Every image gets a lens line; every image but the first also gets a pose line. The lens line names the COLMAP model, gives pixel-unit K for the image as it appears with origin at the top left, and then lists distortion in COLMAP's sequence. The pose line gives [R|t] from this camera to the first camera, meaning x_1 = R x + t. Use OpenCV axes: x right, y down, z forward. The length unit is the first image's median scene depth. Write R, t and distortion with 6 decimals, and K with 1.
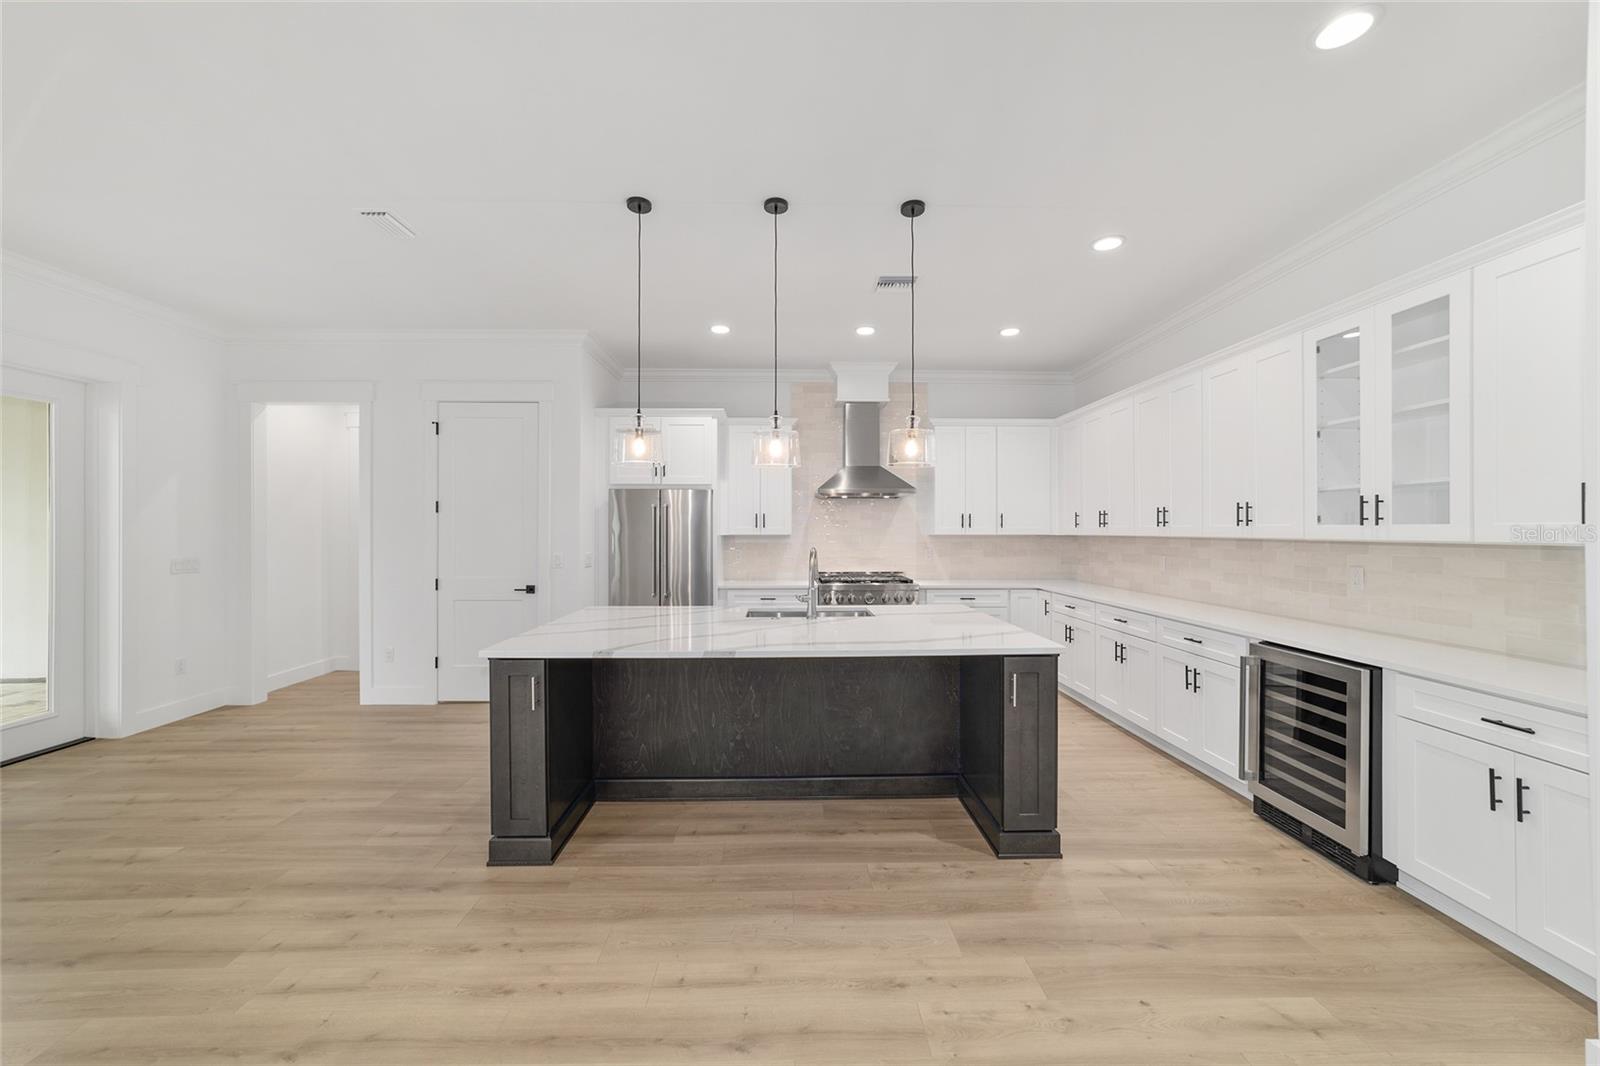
lens RADIAL K [[615.2, 0, 796.2], [0, 615.2, 529.0], [0, 0, 1]] dist [-0.013432, 0.006463]
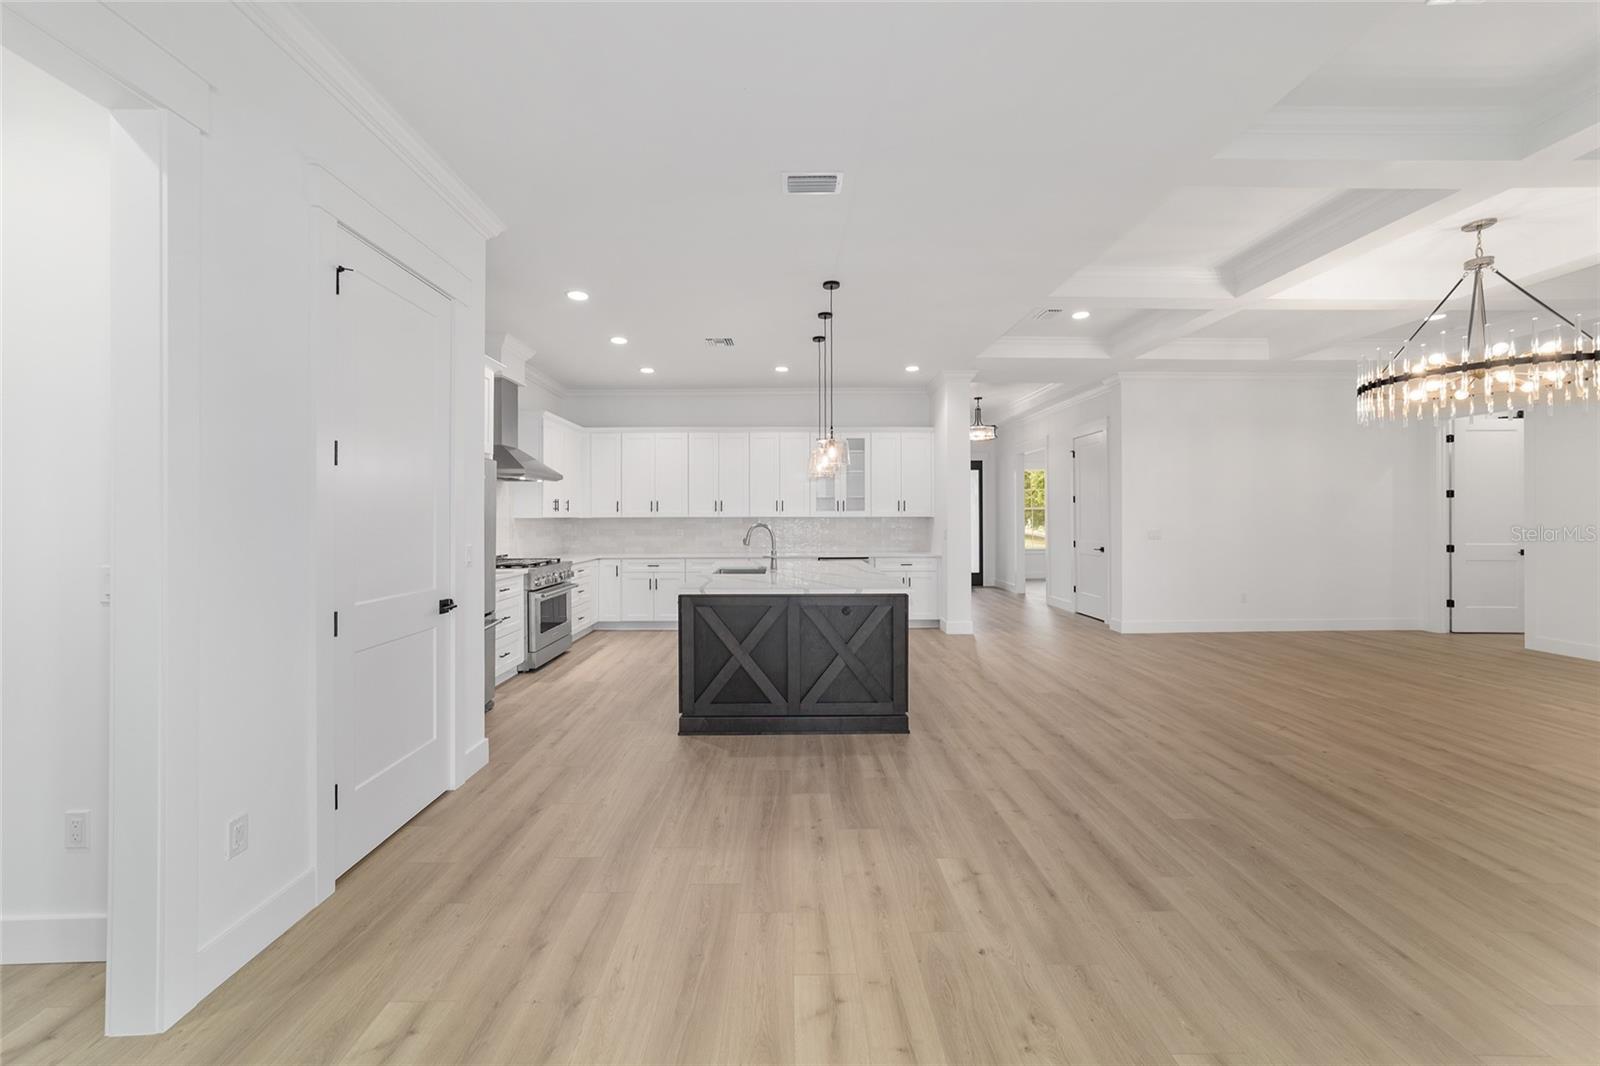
lens RADIAL K [[615.2, 0, 798.5], [0, 615.2, 512.7], [0, 0, 1]] dist [-0.013432, 0.006463]
pose [[0.001893, 0.007323, 0.999971, -1.679956], [0.001545, 0.999972, -0.007326, 0.018337], [-0.999997, 0.001559, 0.001881, 1.059514]]
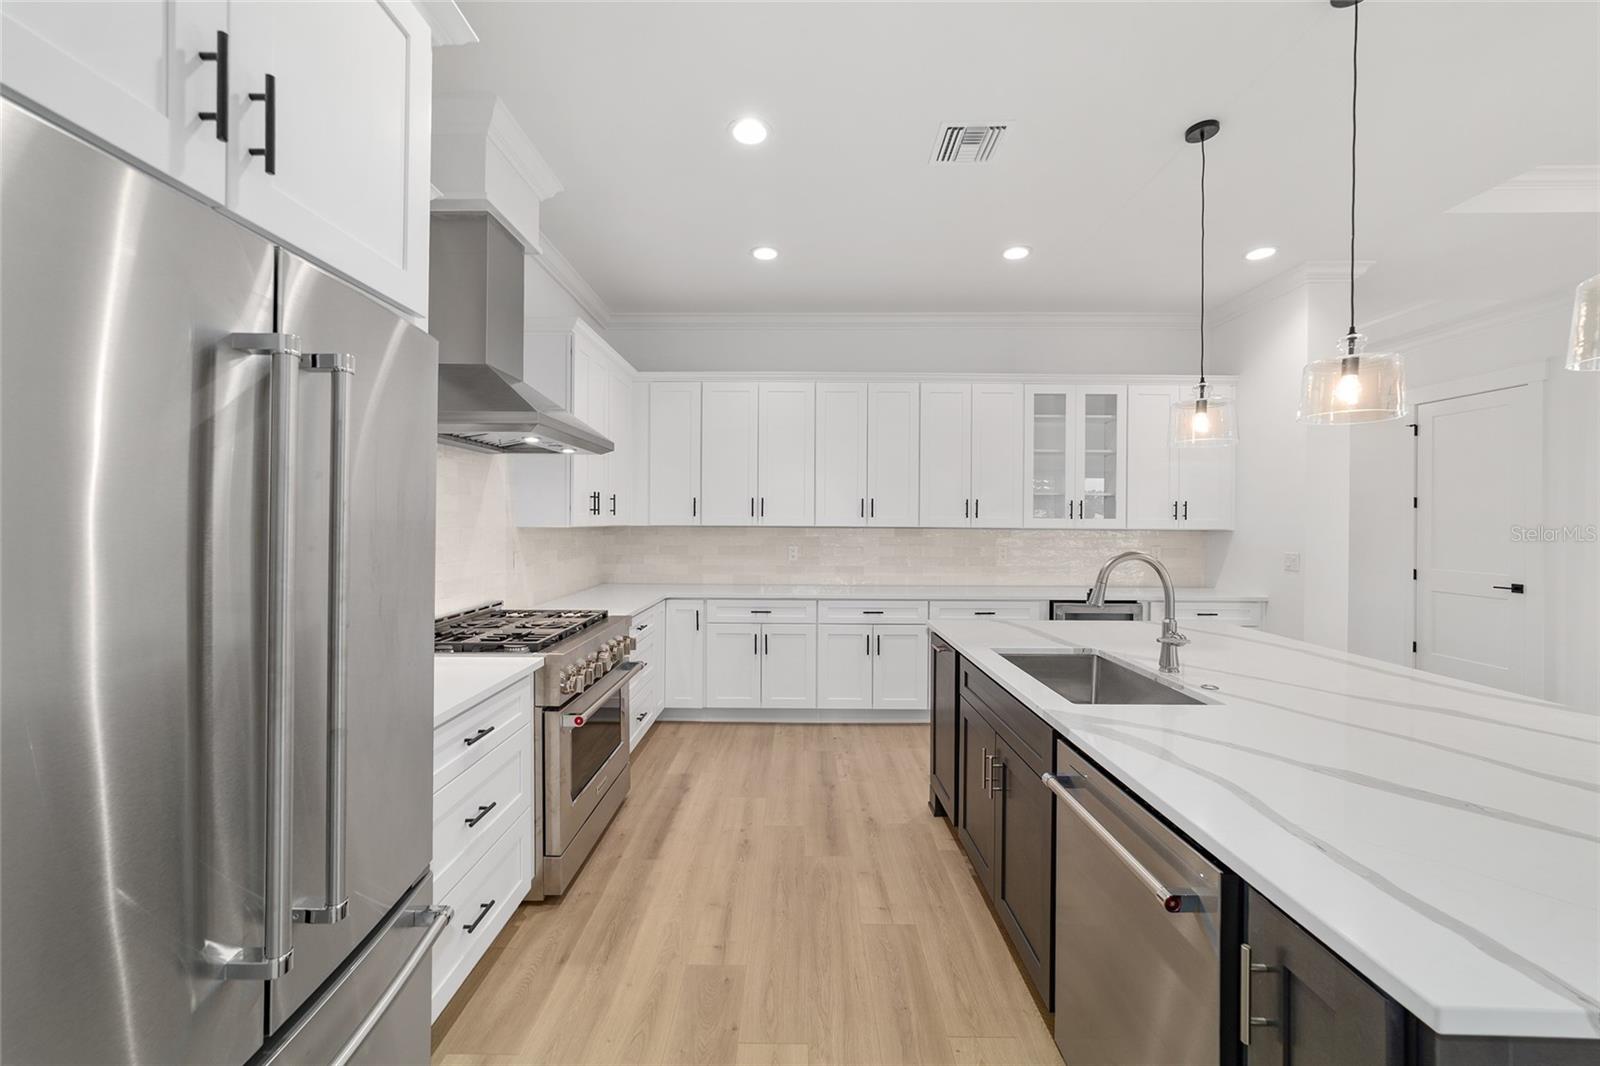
lens RADIAL K [[615.2, 0, 799.6], [0, 615.2, 524.6], [0, 0, 1]] dist [-0.013432, 0.006463]
pose [[0.021894, -0.006888, 0.999737, -0.641554], [-0.008183, 0.999942, 0.007069, 0.003057], [-0.999727, -0.008335, 0.021836, 1.518969]]
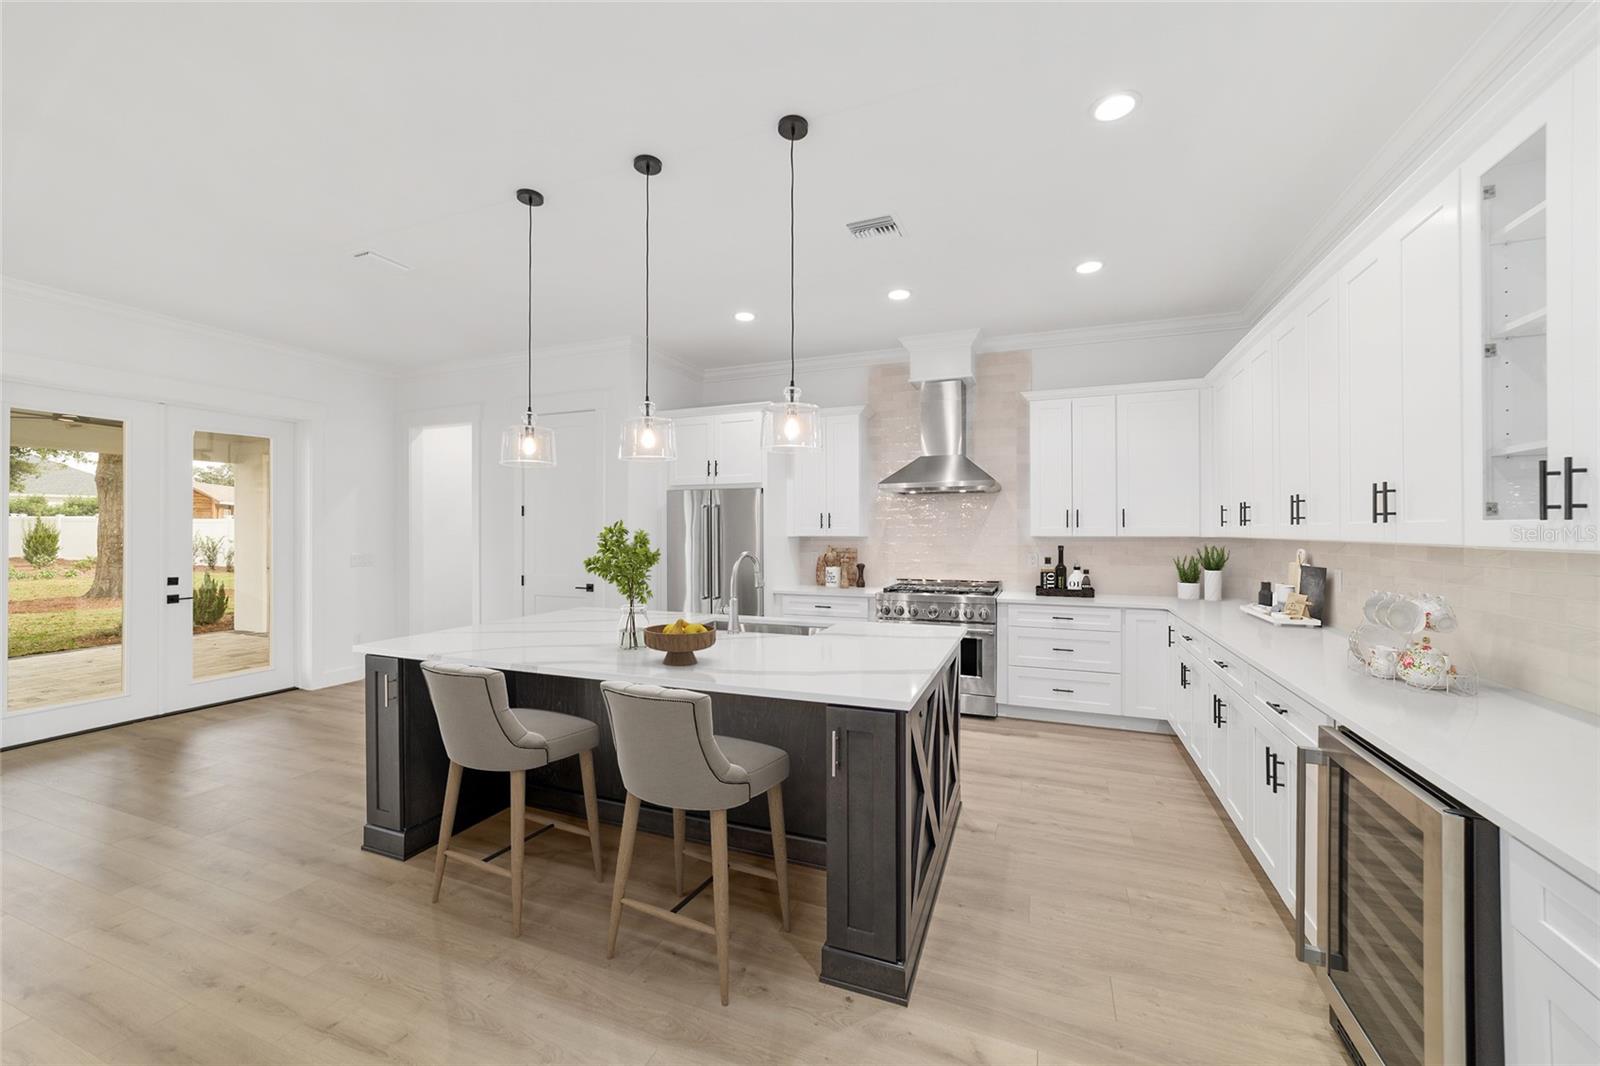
lens RADIAL K [[615.2, 0, 797.0], [0, 615.2, 528.5], [0, 0, 1]] dist [-0.013432, 0.006463]
pose [[0.919250, -0.003506, -0.393659, 0.507273], [0.002892, 0.999993, -0.002154, 0.000315], [0.393664, 0.000842, 0.919254, 0.271050]]
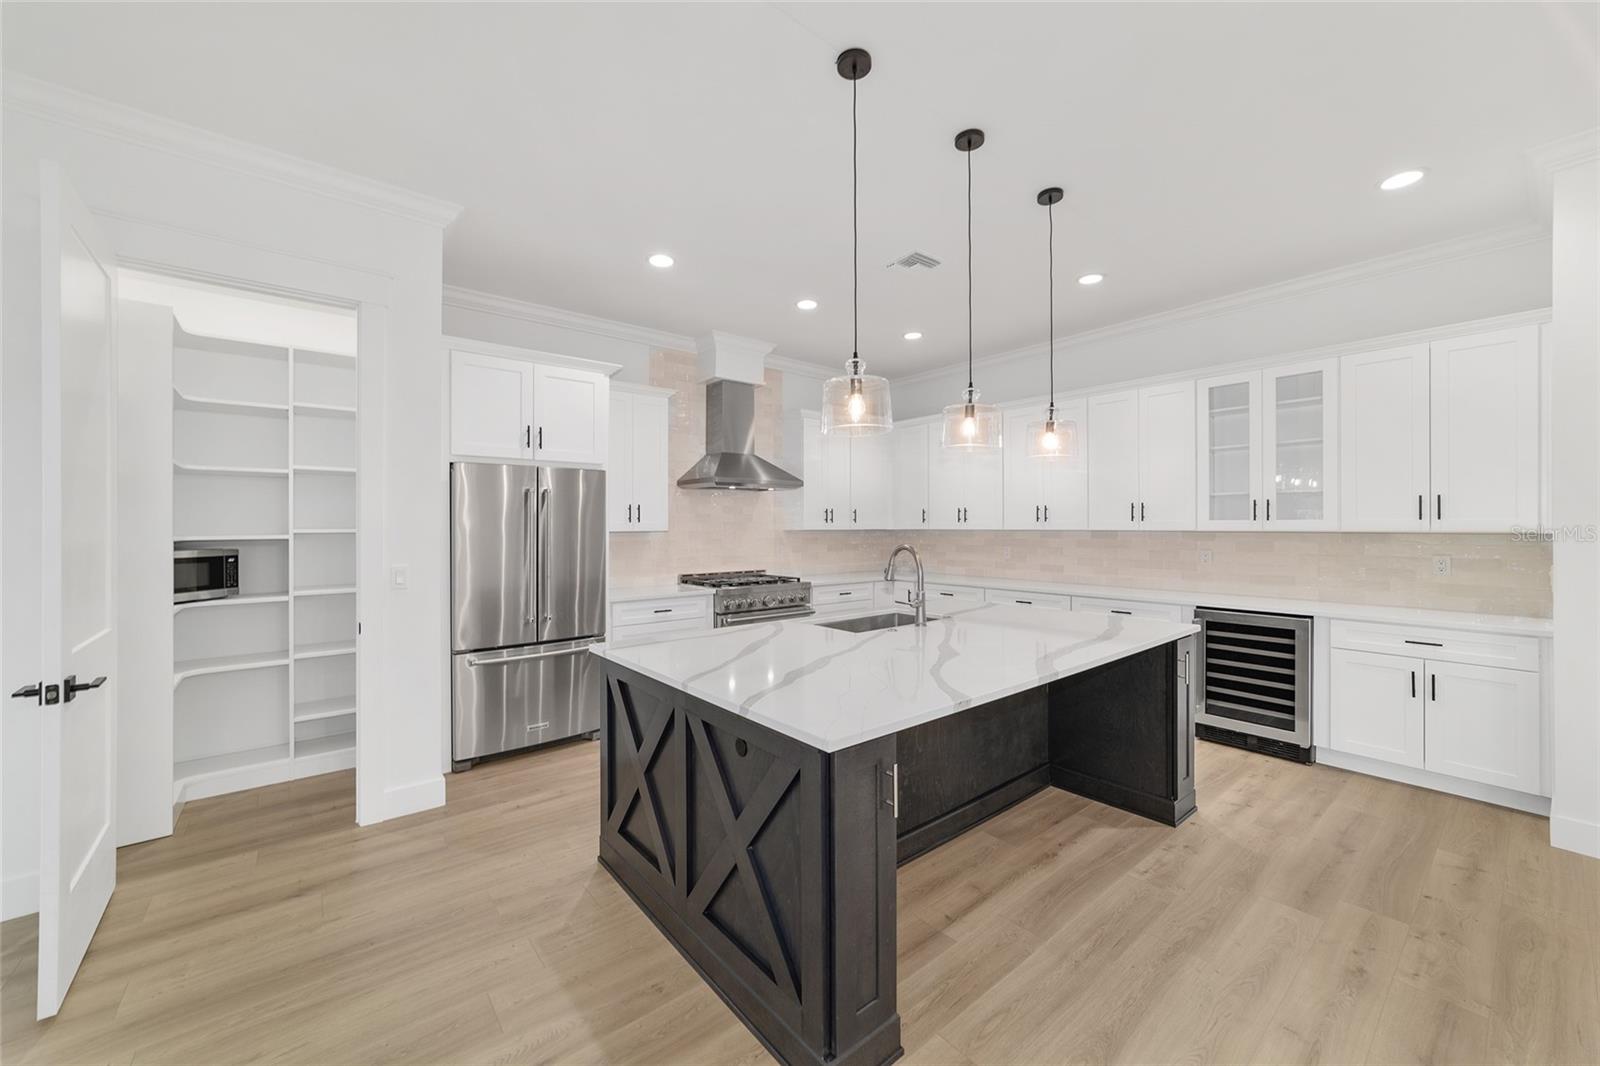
lens RADIAL K [[615.2, 0, 797.4], [0, 615.2, 523.1], [0, 0, 1]] dist [-0.013432, 0.006463]
pose [[0.786655, 0.001233, 0.617391, -0.735848], [0.001210, 0.999993, -0.003540, 0.003757], [-0.617391, 0.003532, 0.786648, 0.479656]]
